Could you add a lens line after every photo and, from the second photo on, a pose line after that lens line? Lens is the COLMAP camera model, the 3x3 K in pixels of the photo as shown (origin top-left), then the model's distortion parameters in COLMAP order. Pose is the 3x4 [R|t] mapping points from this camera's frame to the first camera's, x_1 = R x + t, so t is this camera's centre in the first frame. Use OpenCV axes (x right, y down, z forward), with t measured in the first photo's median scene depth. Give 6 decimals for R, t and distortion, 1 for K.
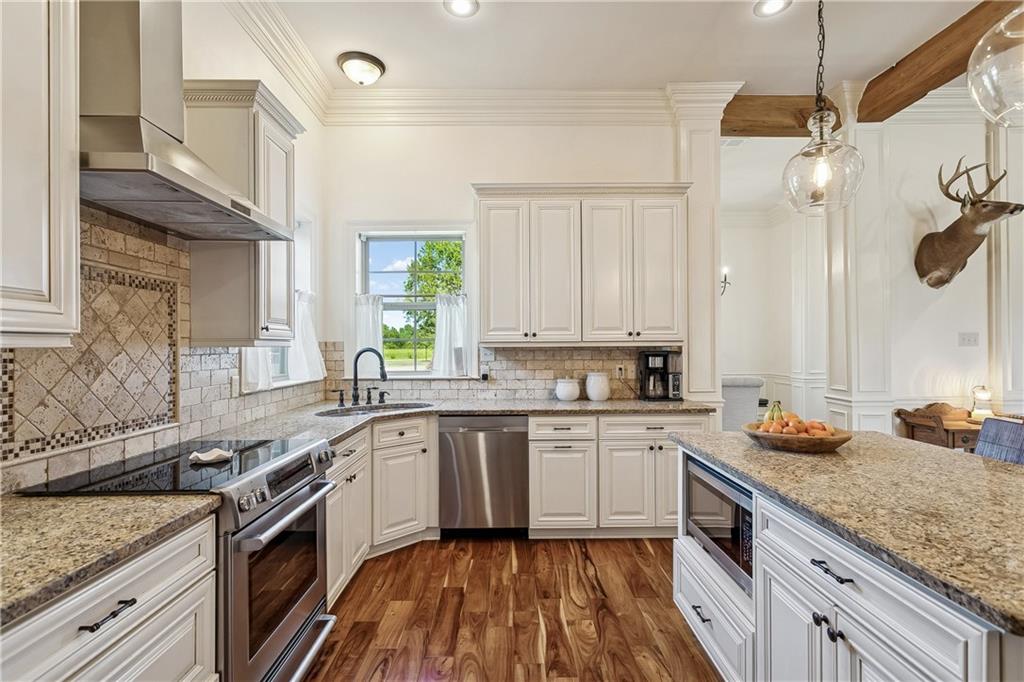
lens RADIAL K [[487.3, 0, 507.5], [0, 487.3, 340.9], [0, 0, 1]] dist [-0.001514, 0.003069]
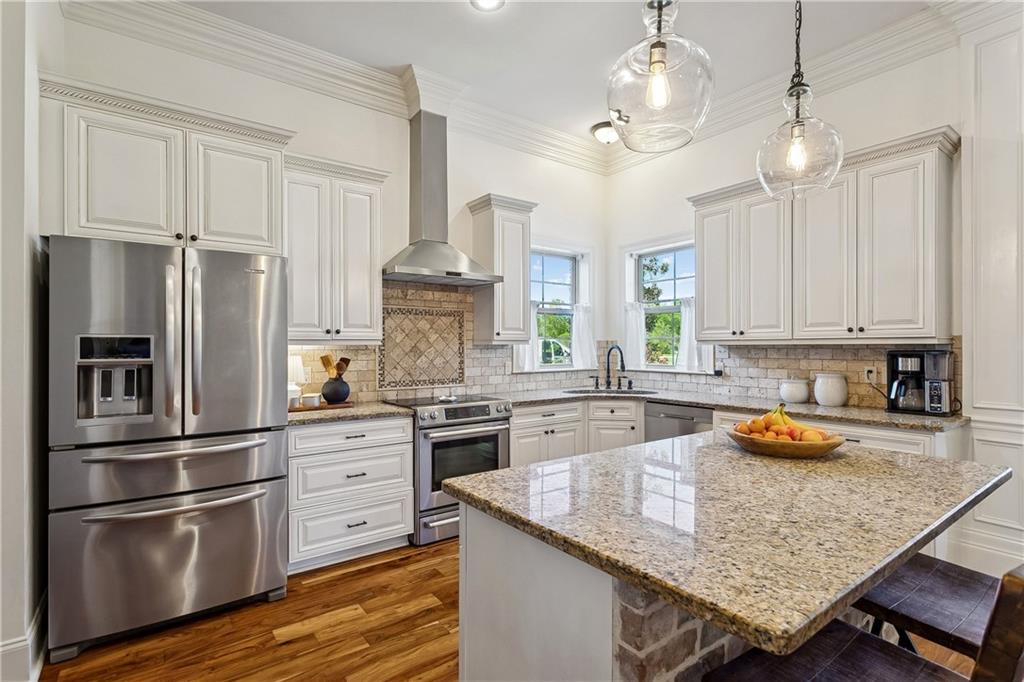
lens RADIAL K [[487.3, 0, 505.2], [0, 487.3, 343.7], [0, 0, 1]] dist [-0.001514, 0.003069]
pose [[0.582407, 0.000615, -0.812897, 0.587984], [0.009657, 0.999924, 0.007675, -0.002464], [0.812840, -0.012320, 0.582357, 0.009841]]
